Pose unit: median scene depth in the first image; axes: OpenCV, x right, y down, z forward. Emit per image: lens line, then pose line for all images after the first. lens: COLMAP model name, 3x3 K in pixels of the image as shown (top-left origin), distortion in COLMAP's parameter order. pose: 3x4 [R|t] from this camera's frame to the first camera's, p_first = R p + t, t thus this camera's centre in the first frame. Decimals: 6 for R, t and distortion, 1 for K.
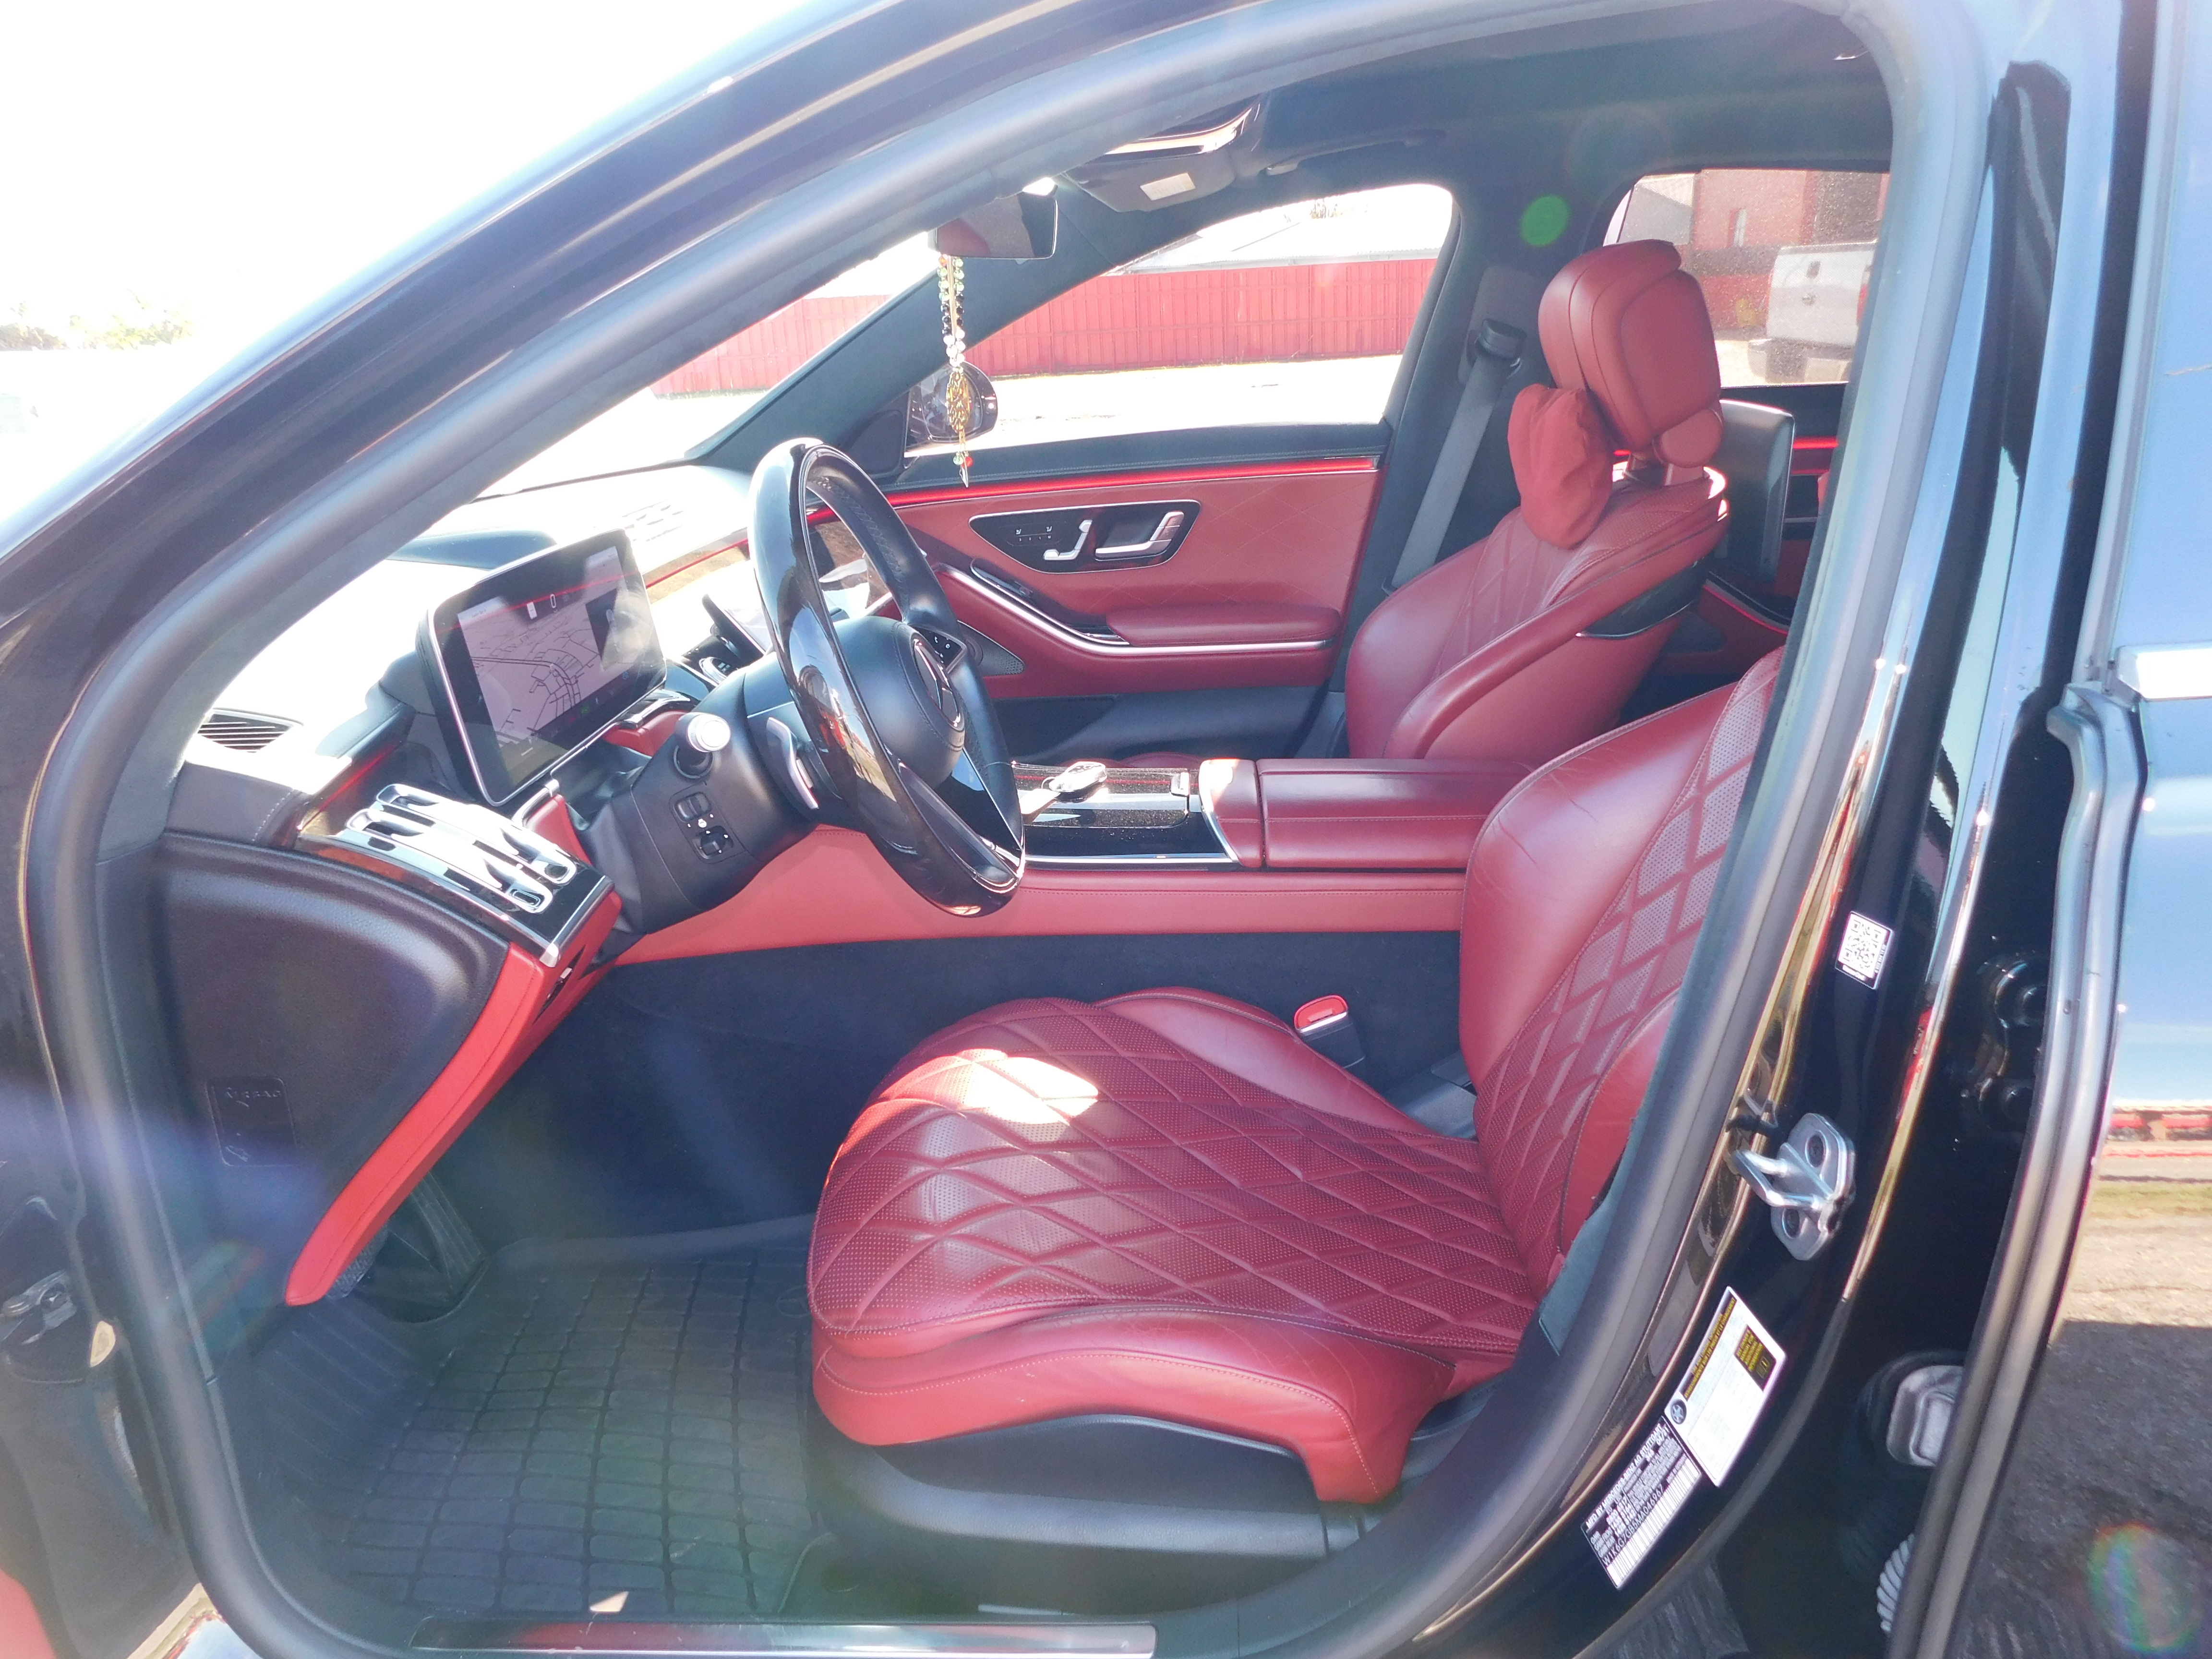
lens RADIAL K [[1461.1, 0, 1108.3], [0, 1461.1, 821.4], [0, 0, 1]] dist [-0.055526, 0.029855]
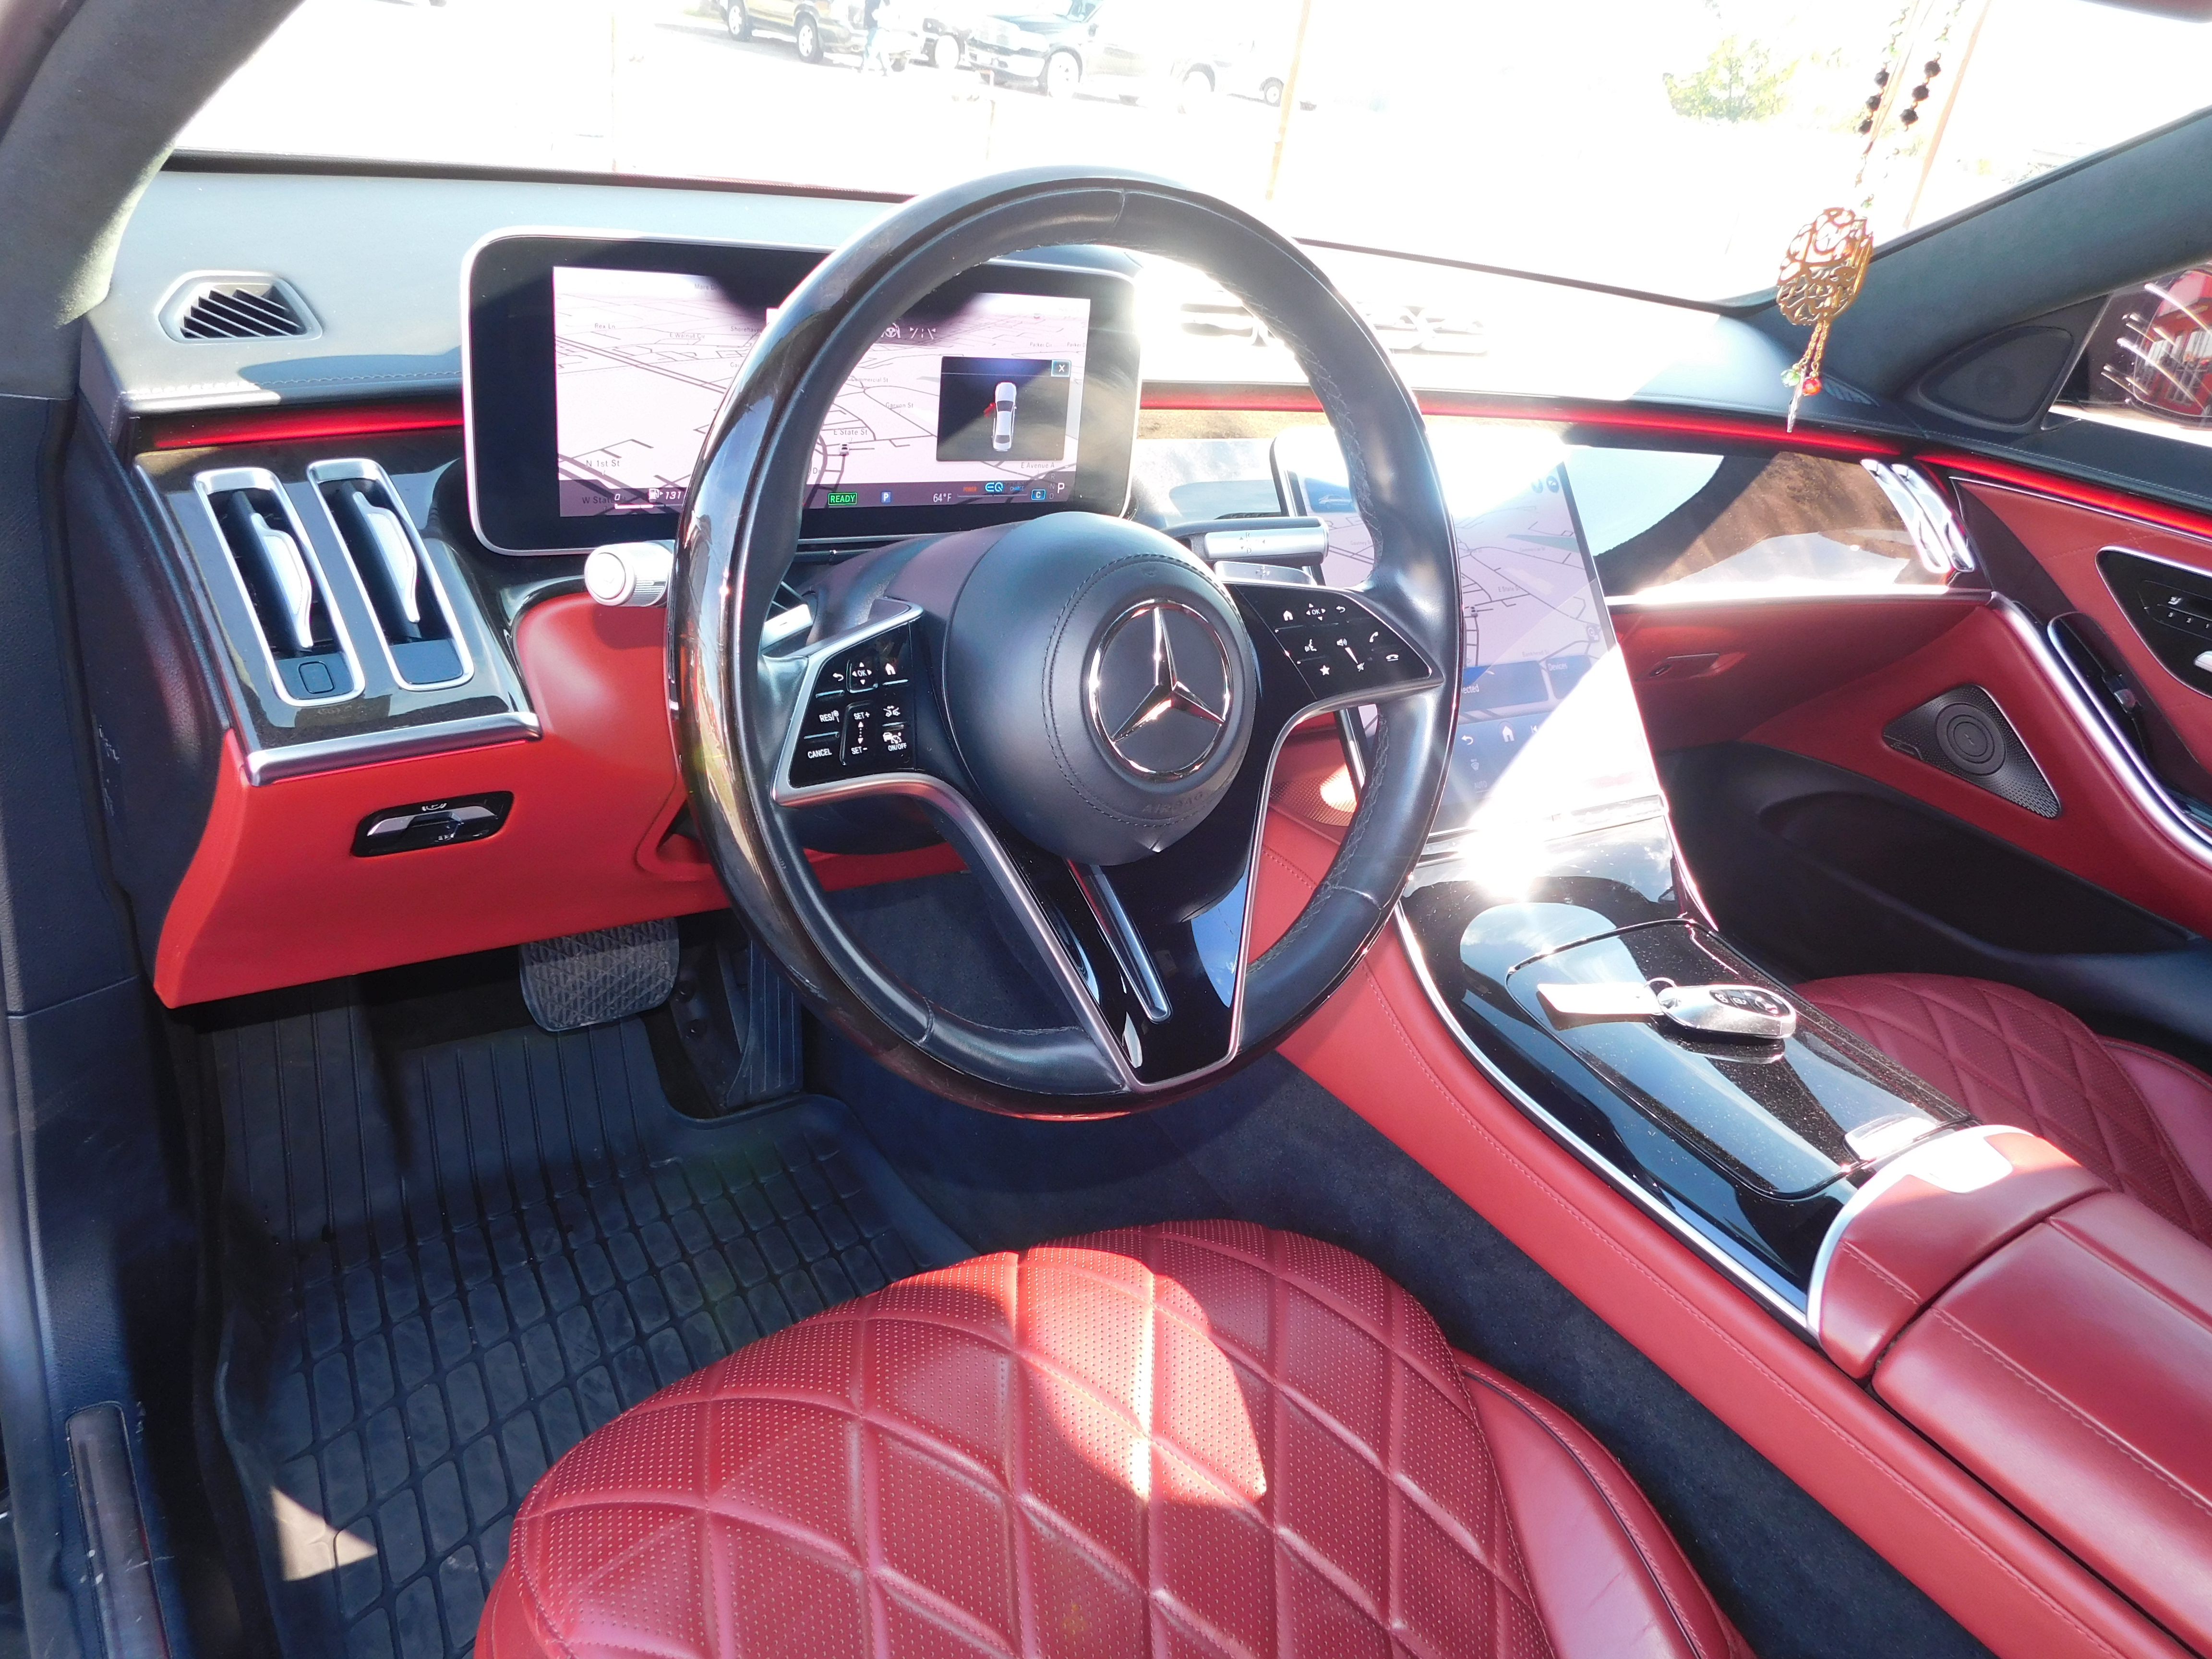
lens RADIAL K [[1610.7, 0, 1107.4], [0, 1610.7, 822.0], [0, 0, 1]] dist [-0.025639, 0.010827]
pose [[0.604095, 0.481864, -0.634726, 0.124914], [-0.440934, 0.865560, 0.237450, -0.087819], [0.663812, 0.136430, 0.735350, 0.276043]]
